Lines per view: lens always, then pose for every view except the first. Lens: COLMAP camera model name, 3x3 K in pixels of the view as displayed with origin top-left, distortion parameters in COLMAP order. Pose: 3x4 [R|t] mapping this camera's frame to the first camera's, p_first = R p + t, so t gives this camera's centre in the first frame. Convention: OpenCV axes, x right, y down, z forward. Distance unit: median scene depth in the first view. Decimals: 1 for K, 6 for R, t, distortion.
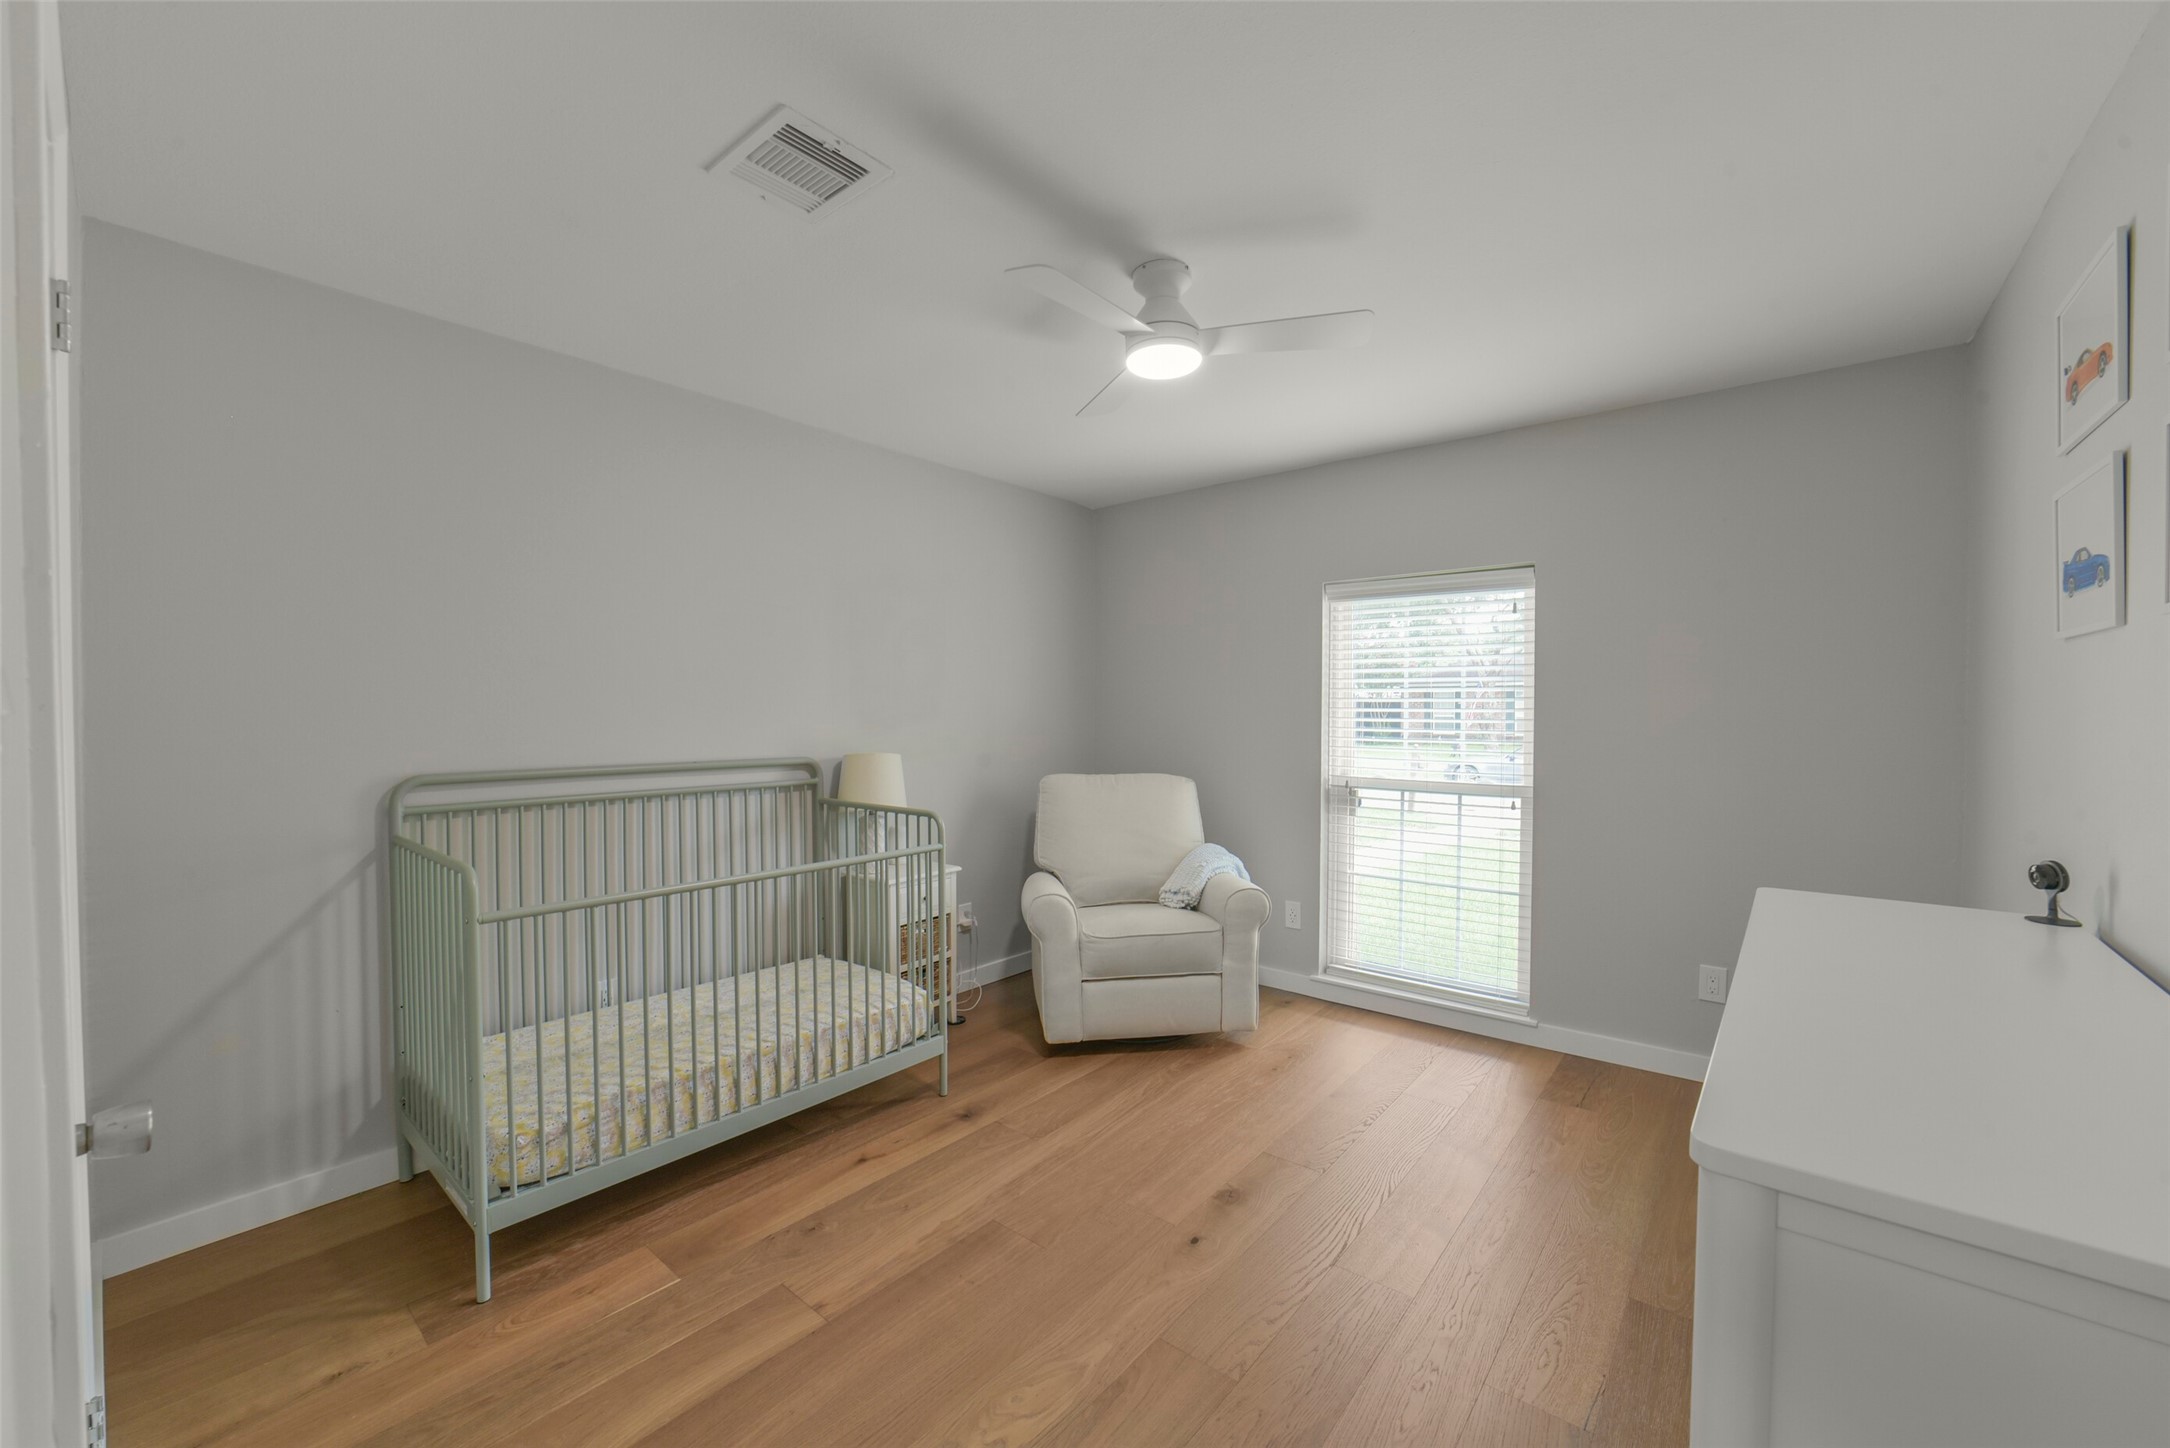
lens RADIAL K [[859.4, 0, 1089.4], [0, 859.4, 723.1], [0, 0, 1]] dist [-0.001177, -0.000074]
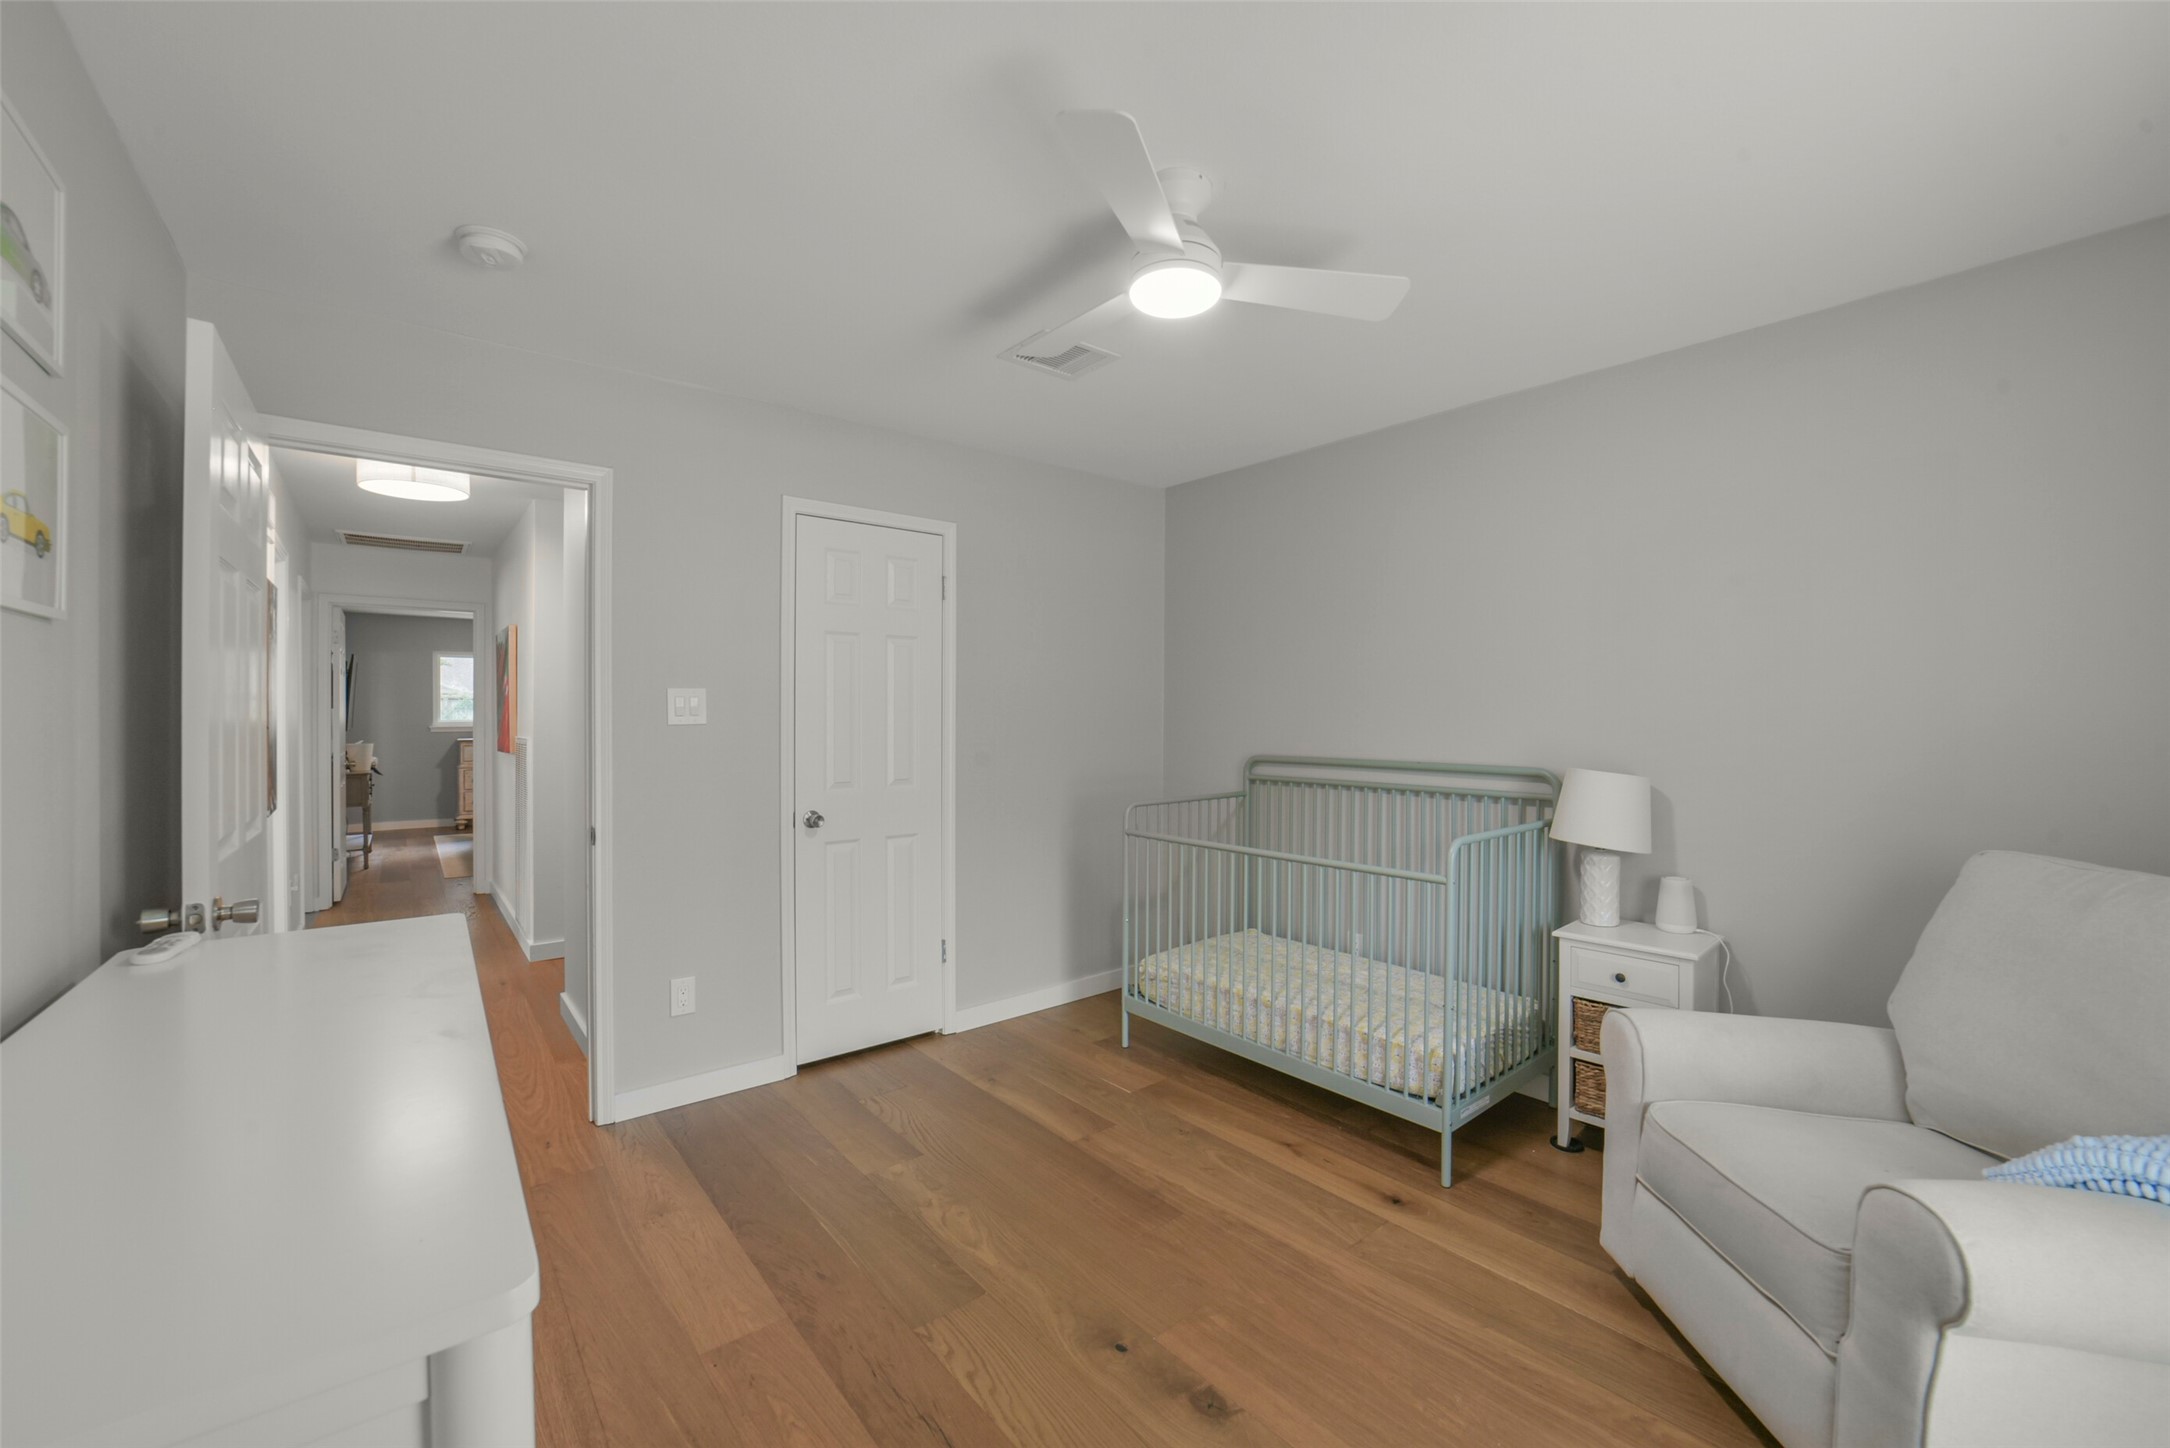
lens RADIAL K [[859.4, 0, 1089.4], [0, 859.4, 723.1], [0, 0, 1]] dist [-0.001177, -0.000074]
pose [[-0.190226, 0.005359, -0.981726, 0.849919], [-0.007768, 0.999946, 0.006964, -0.011586], [0.981710, 0.008951, -0.190174, 1.006827]]
